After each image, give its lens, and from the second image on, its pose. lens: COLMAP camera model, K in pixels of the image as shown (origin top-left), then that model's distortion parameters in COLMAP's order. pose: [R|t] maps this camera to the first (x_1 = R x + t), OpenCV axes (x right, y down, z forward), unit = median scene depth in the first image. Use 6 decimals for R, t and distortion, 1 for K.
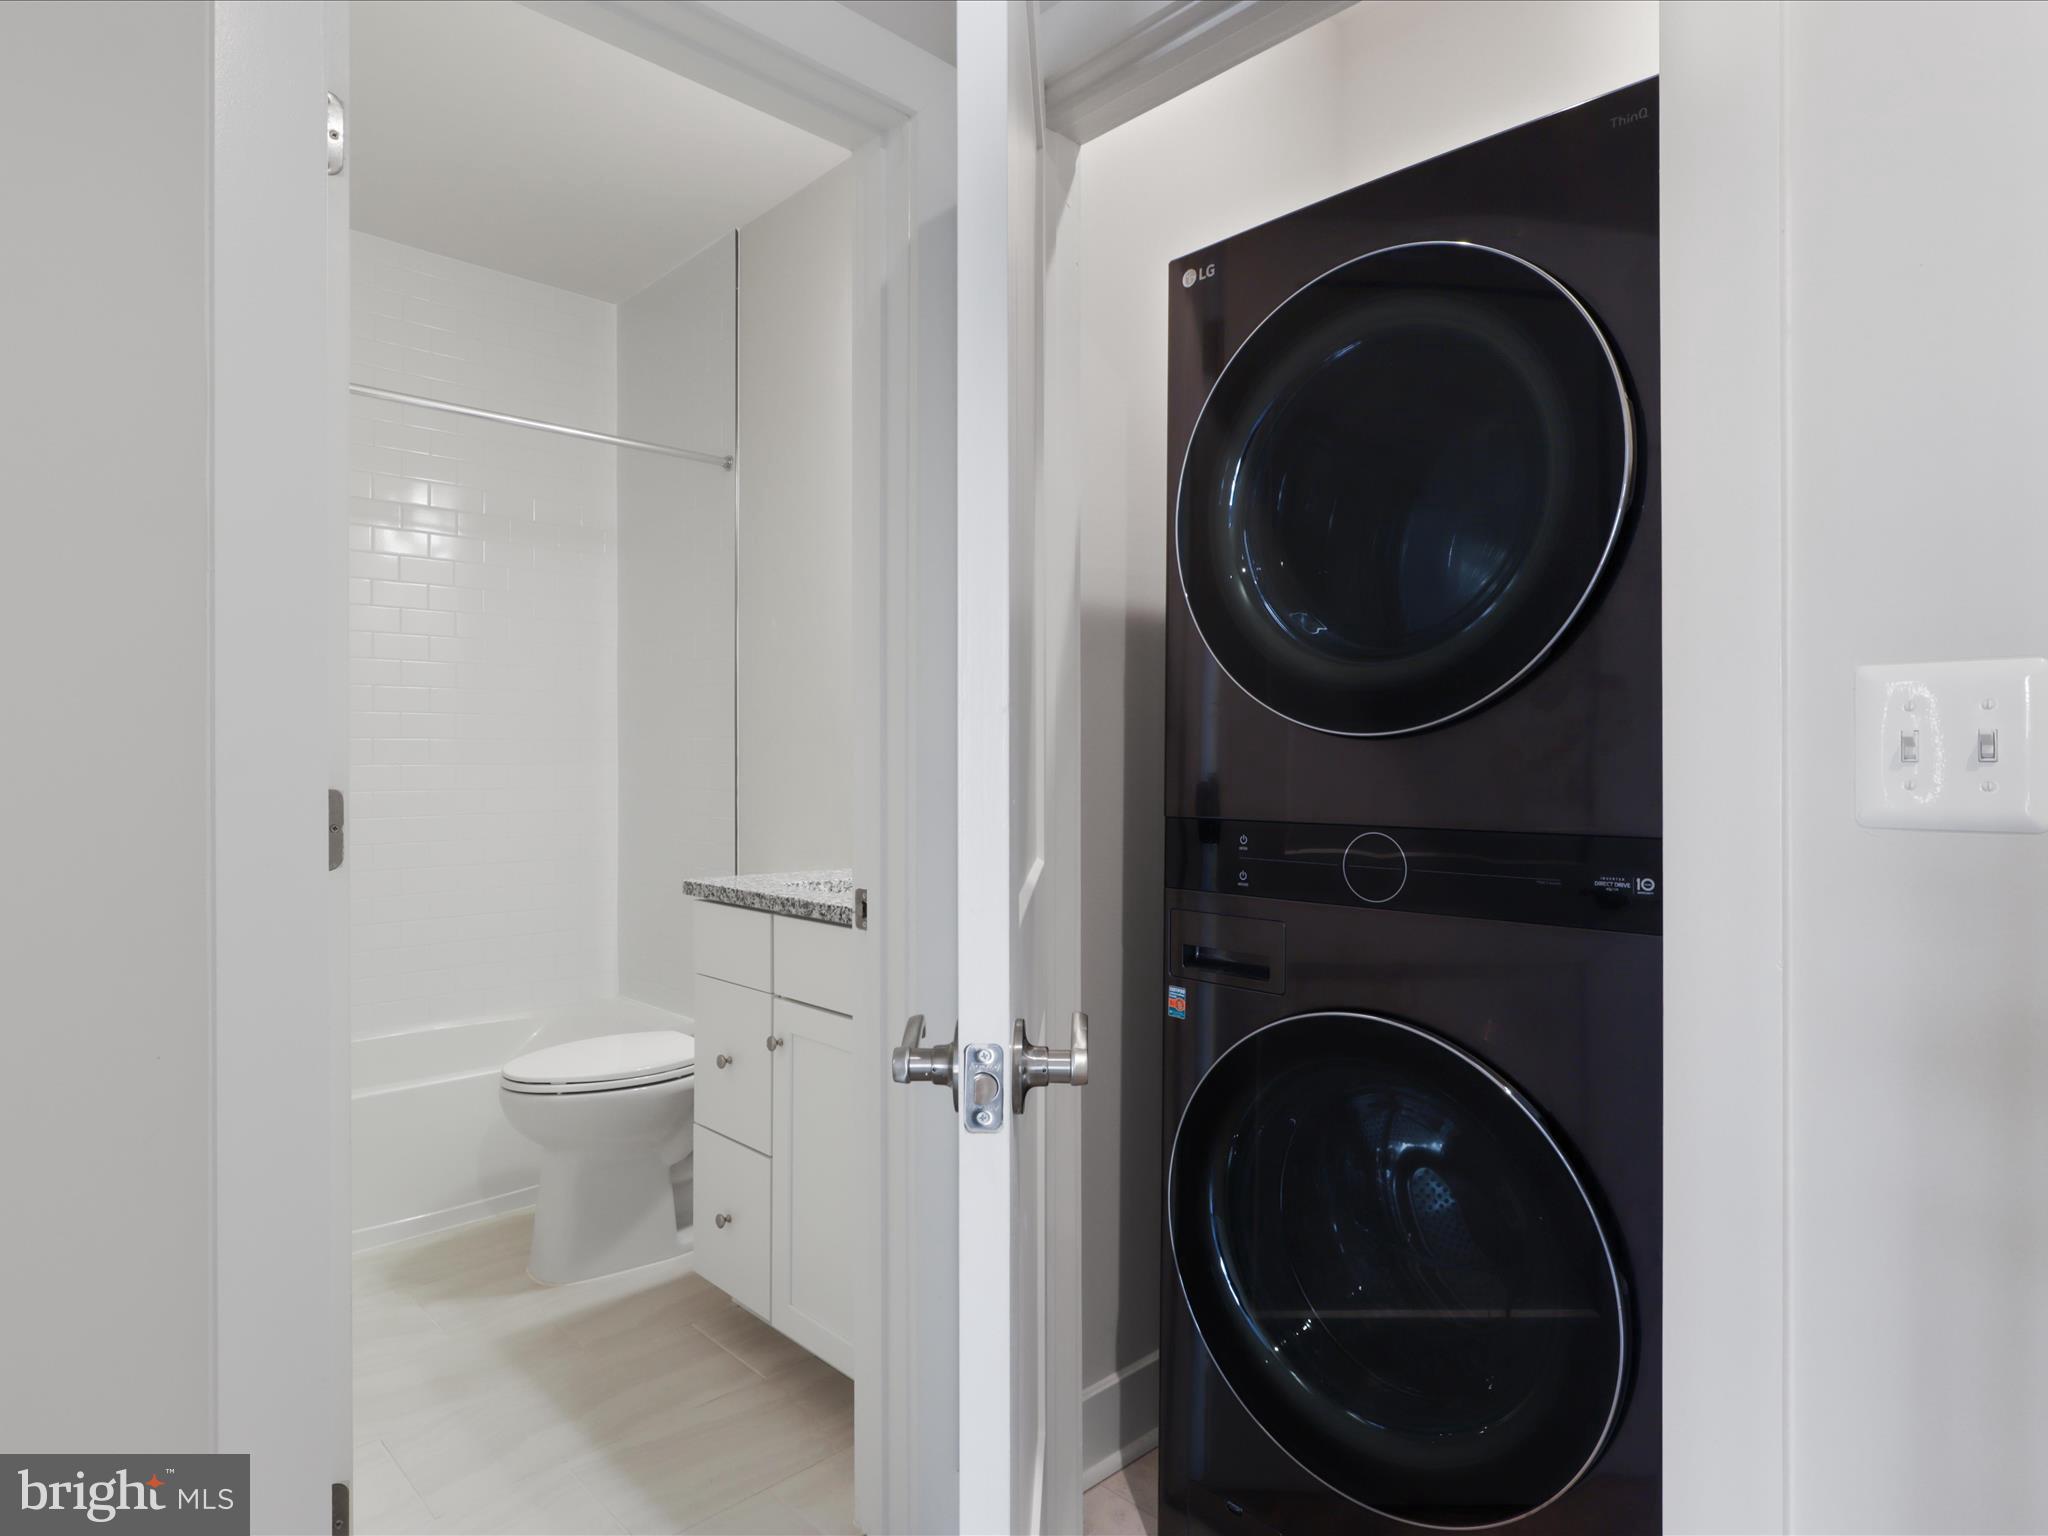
lens RADIAL K [[1265.0, 0, 1024.0], [0, 1265.0, 768.0], [0, 0, 1]] dist [0.002399, 0.000504]
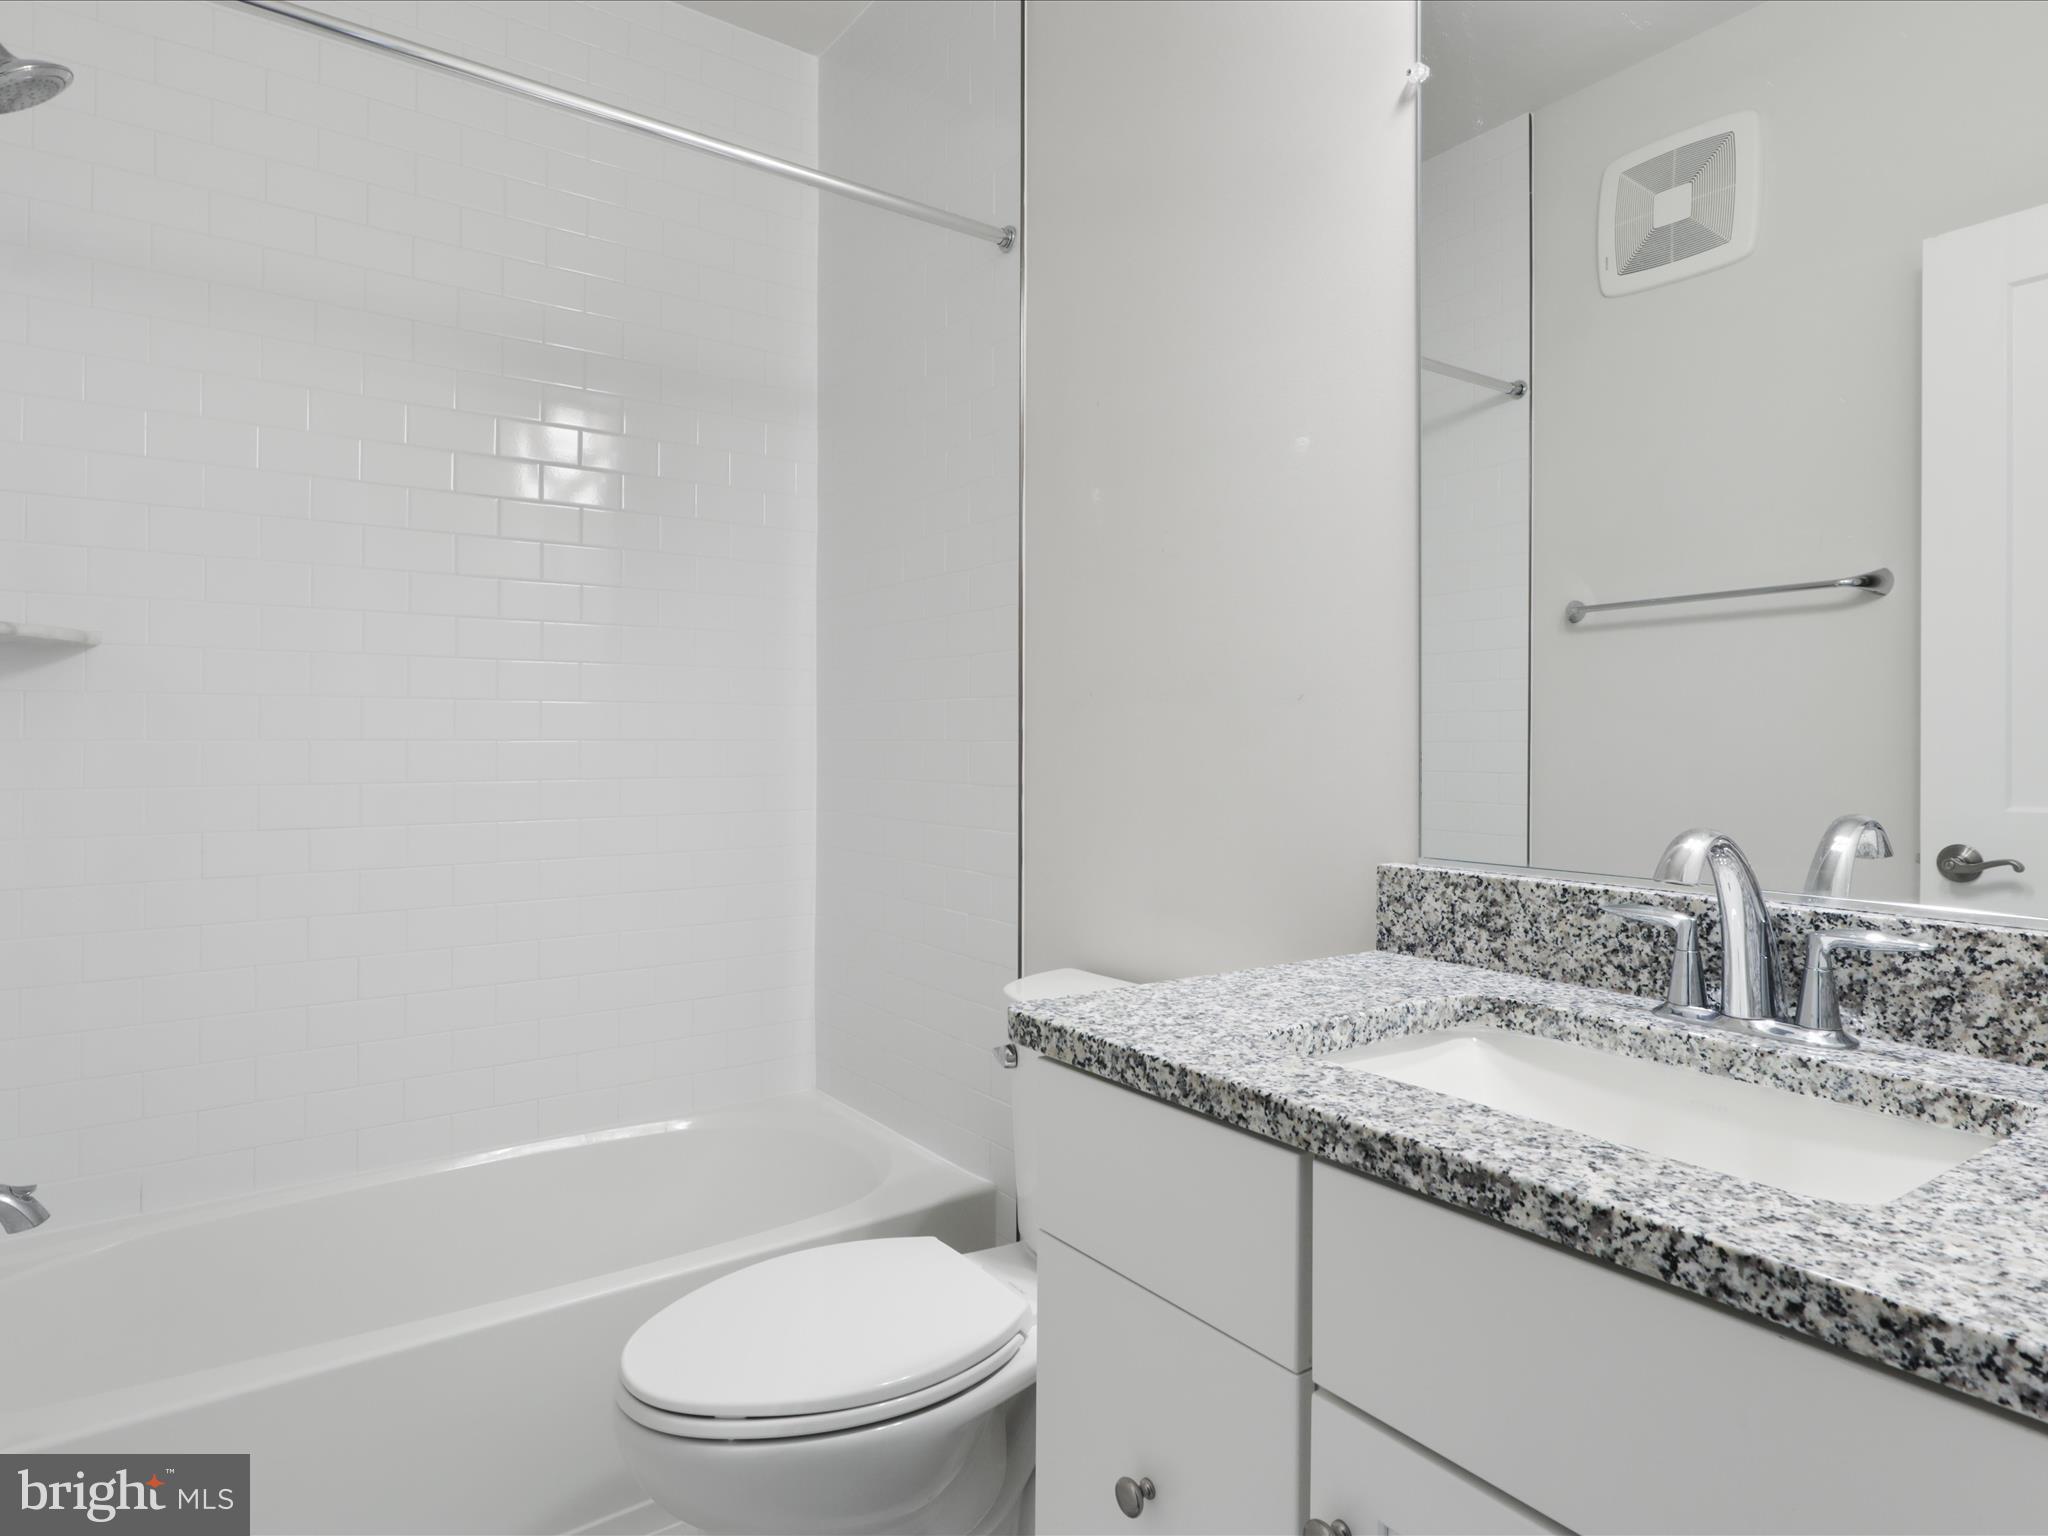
lens RADIAL K [[1166.5, 0, 1033.6], [0, 1166.5, 760.0], [0, 0, 1]] dist [-0.008027, 0.000755]
pose [[0.995327, 0.007897, -0.096235, -0.235547], [-0.006960, 0.999925, 0.010072, -0.000111], [0.096307, -0.009355, 0.995308, 0.637781]]
